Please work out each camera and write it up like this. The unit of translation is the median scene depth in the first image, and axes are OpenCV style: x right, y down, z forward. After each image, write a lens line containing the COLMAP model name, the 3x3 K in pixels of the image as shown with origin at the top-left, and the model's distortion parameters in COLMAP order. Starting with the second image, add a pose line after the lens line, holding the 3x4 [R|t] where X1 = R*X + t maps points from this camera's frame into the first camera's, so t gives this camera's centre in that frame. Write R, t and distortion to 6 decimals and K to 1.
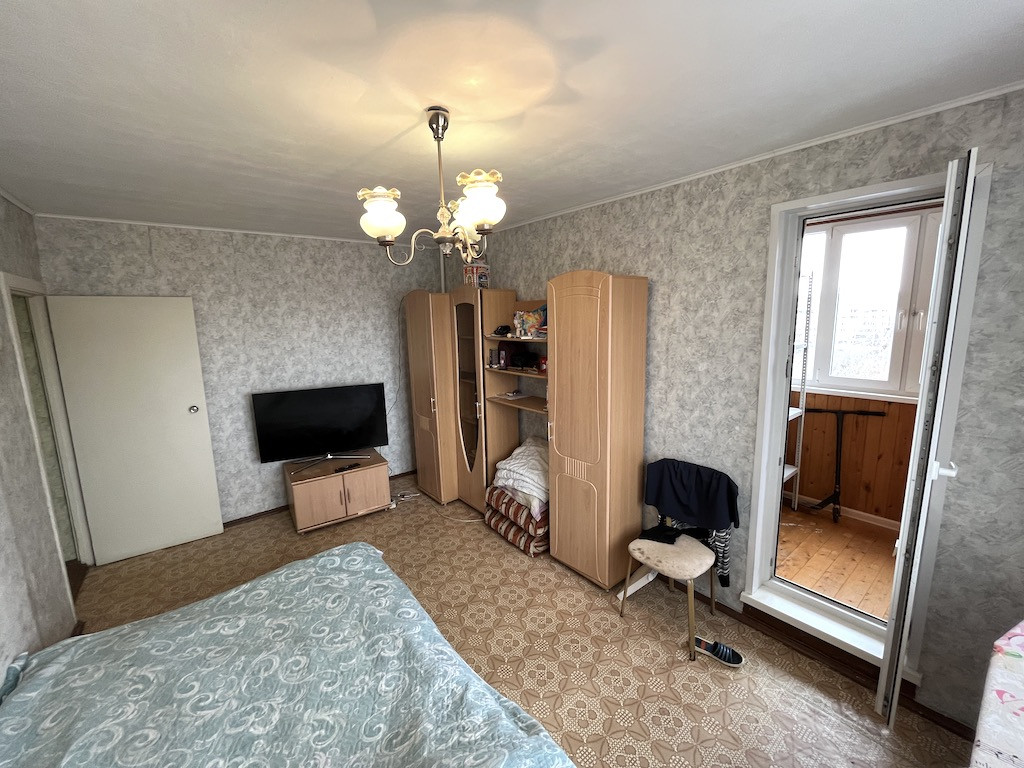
lens RADIAL K [[414.5, 0, 510.0], [0, 414.5, 382.9], [0, 0, 1]] dist [0.001973, 0.000009]
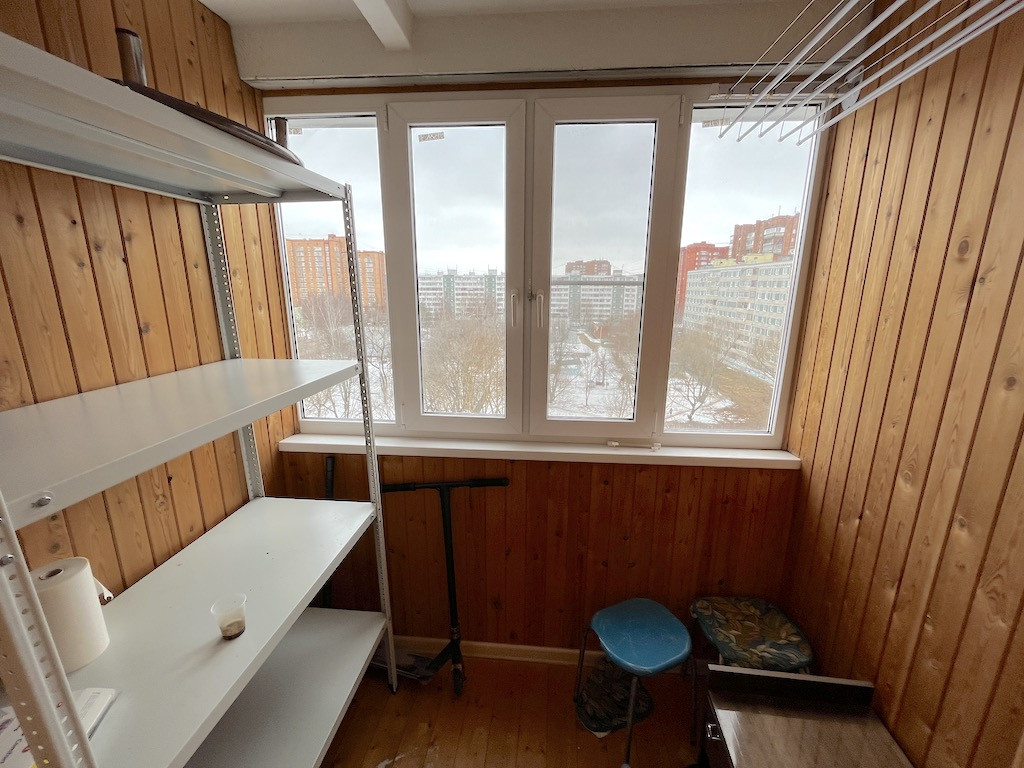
lens RADIAL K [[414.5, 0, 515.4], [0, 414.5, 380.0], [0, 0, 1]] dist [0.001973, 0.000009]
pose [[0.707208, -0.142354, 0.692526, 0.527988], [0.092884, 0.989737, 0.108595, -0.109576], [-0.700878, -0.012475, 0.713172, 0.579512]]
